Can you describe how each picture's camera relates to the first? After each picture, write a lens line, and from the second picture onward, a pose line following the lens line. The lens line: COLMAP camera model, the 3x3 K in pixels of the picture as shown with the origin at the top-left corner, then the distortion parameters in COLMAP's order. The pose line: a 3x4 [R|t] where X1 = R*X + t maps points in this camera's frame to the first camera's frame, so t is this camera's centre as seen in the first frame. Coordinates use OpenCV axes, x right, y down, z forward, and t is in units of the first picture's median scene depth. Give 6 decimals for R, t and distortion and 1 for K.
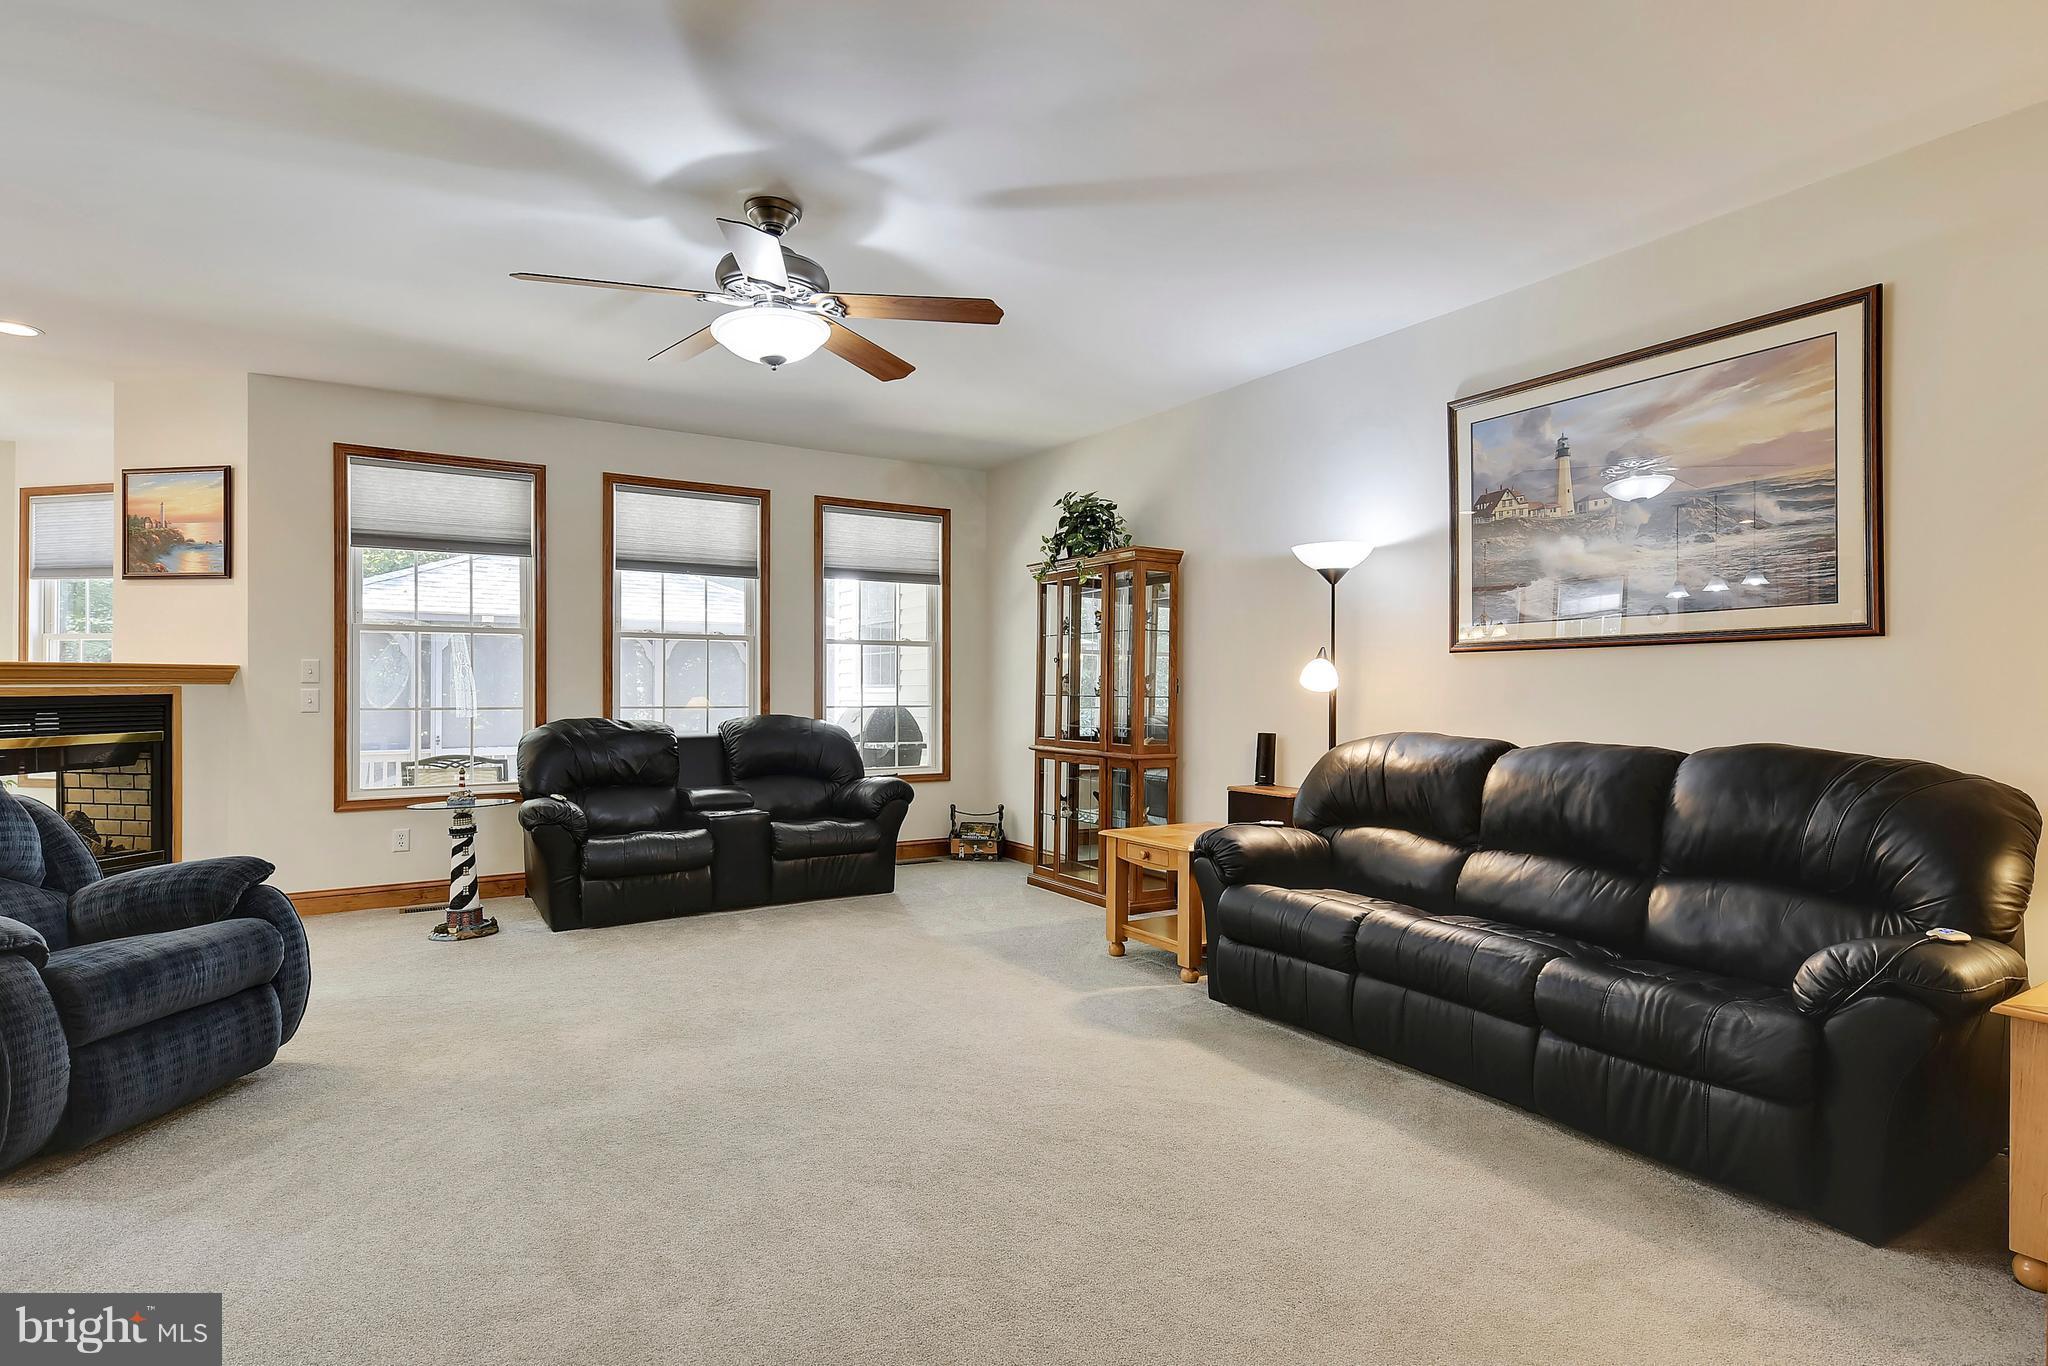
lens RADIAL K [[1059.1, 0, 1030.1], [0, 1059.1, 678.9], [0, 0, 1]] dist [0.023728, -0.000128]
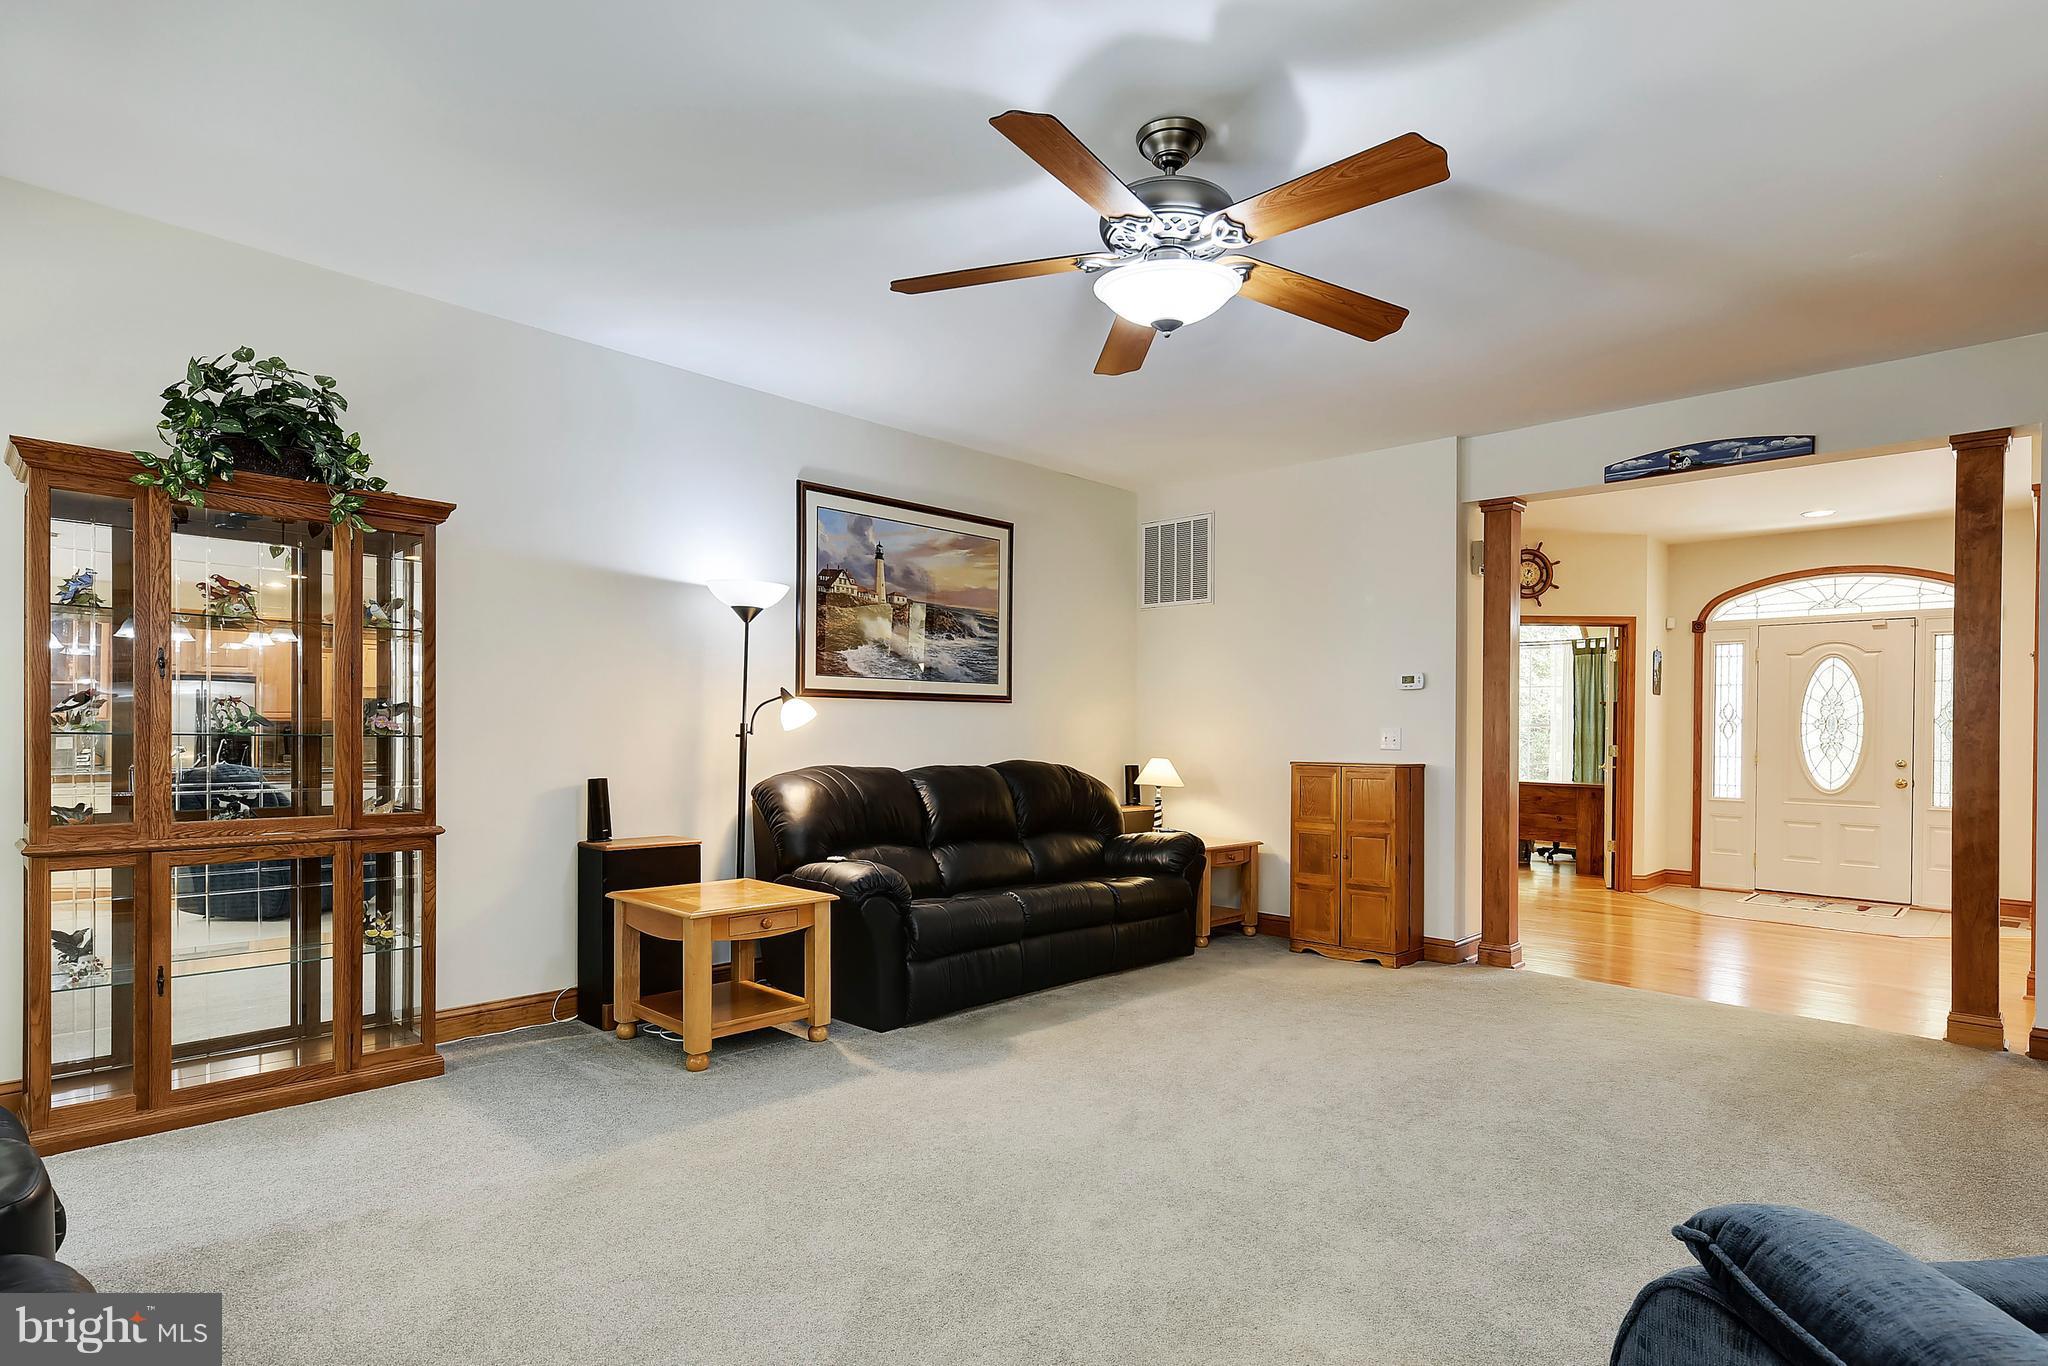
lens RADIAL K [[1061.3, 0, 1029.2], [0, 1061.3, 719.5], [0, 0, 1]] dist [0.000744, -0.000014]
pose [[-0.237507, 0.003192, 0.971381, -0.872701], [-0.026211, 0.999609, -0.009694, 0.006352], [-0.971032, -0.027763, -0.237330, 1.134392]]
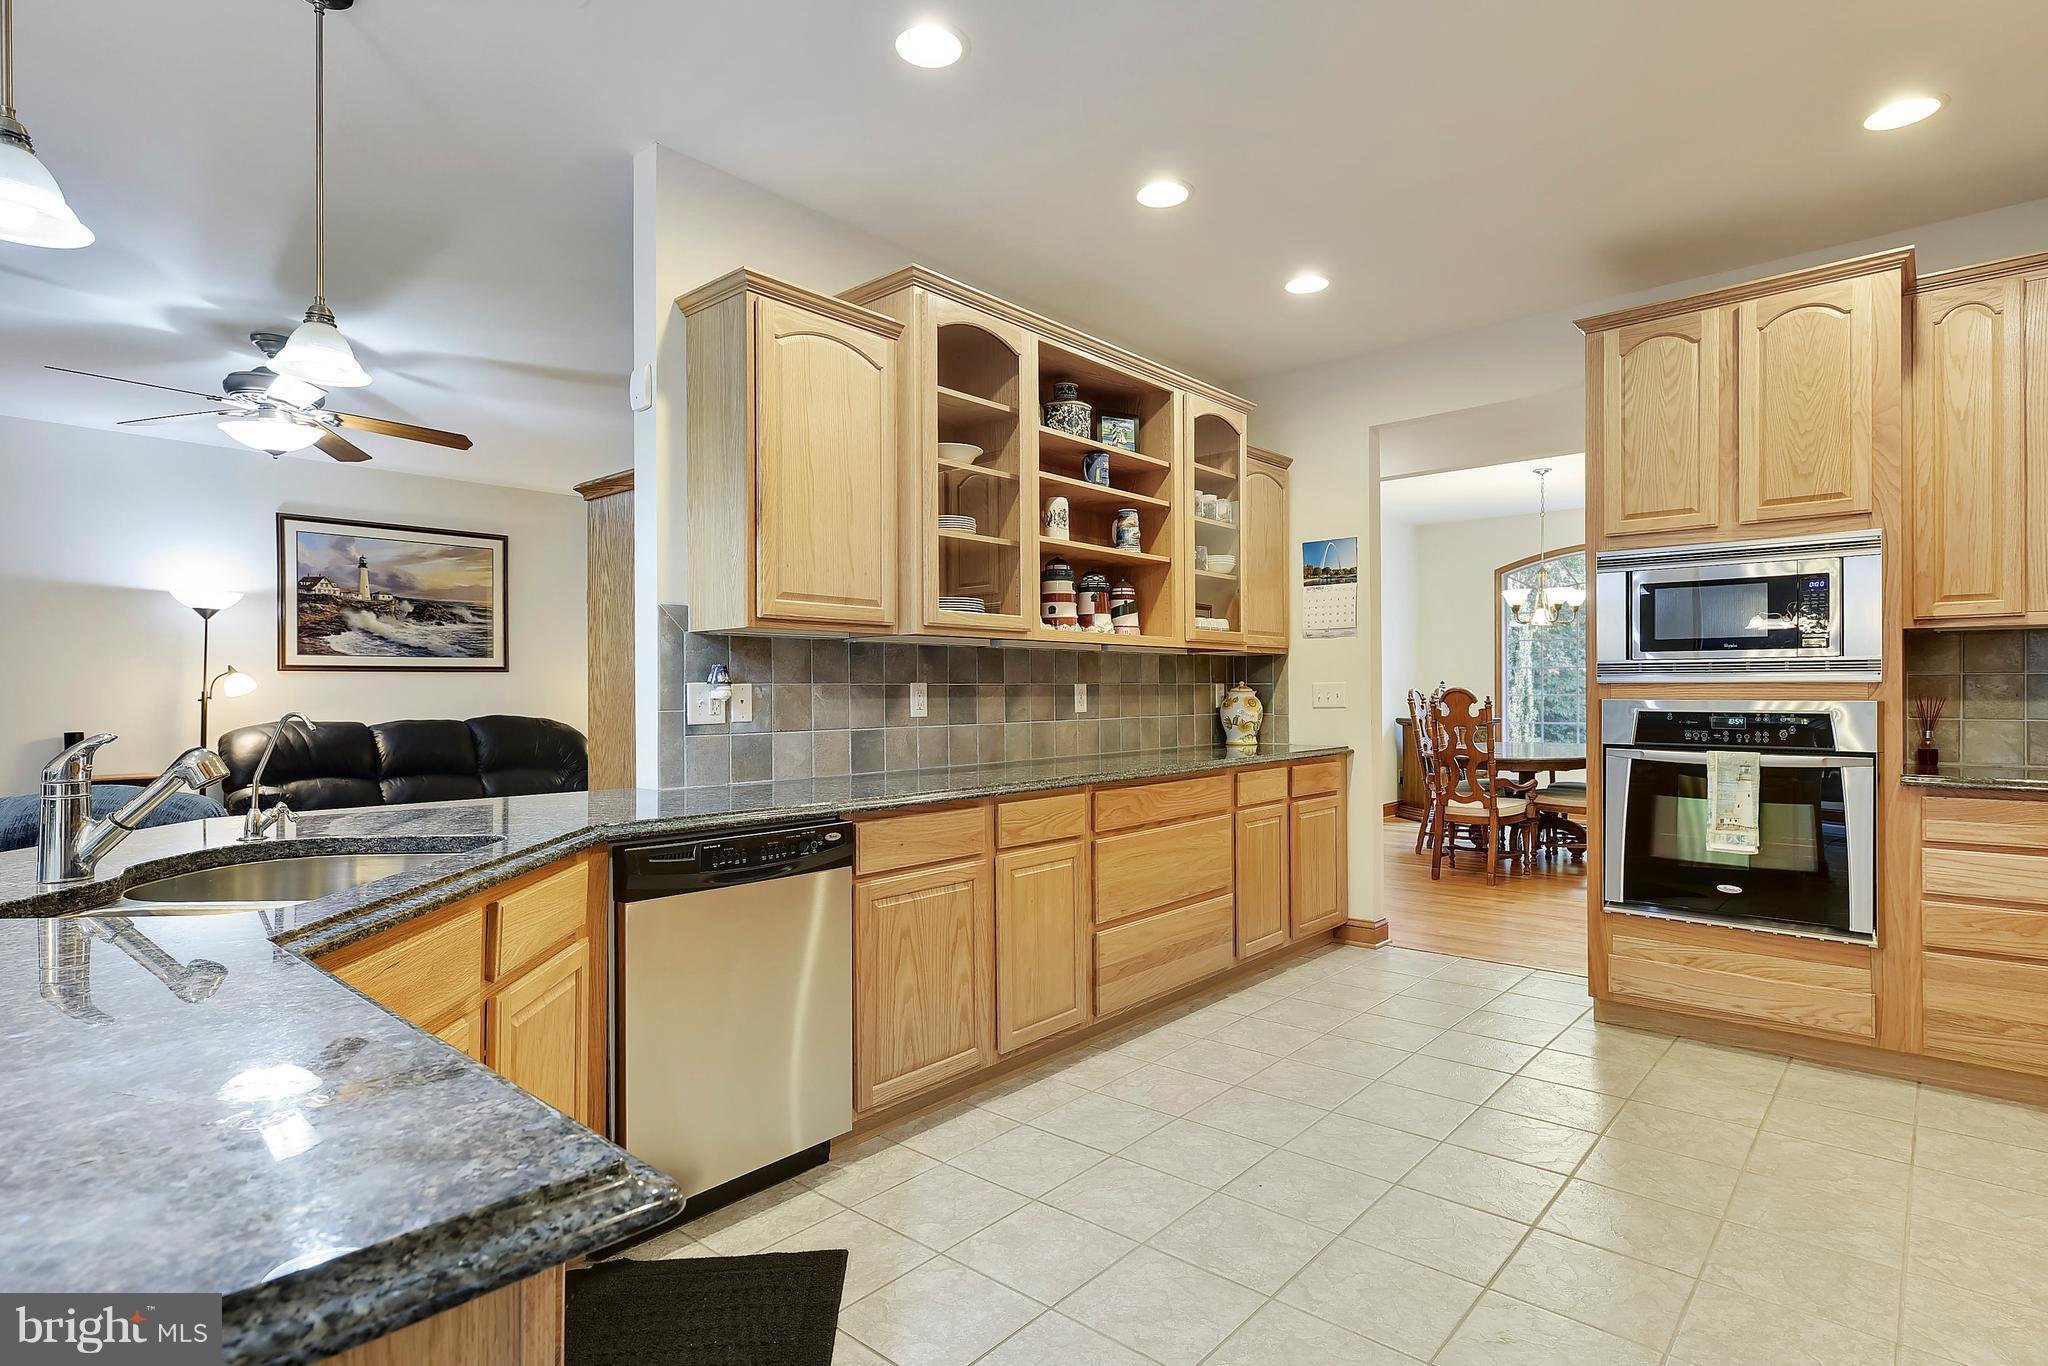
lens RADIAL K [[1059.1, 0, 1030.1], [0, 1059.1, 678.9], [0, 0, 1]] dist [0.023728, -0.000128]
pose [[-0.291780, 0.002963, 0.956481, -1.614953], [-0.013934, 0.999876, -0.007348, -0.017339], [-0.956384, -0.015471, -0.291703, 0.432765]]
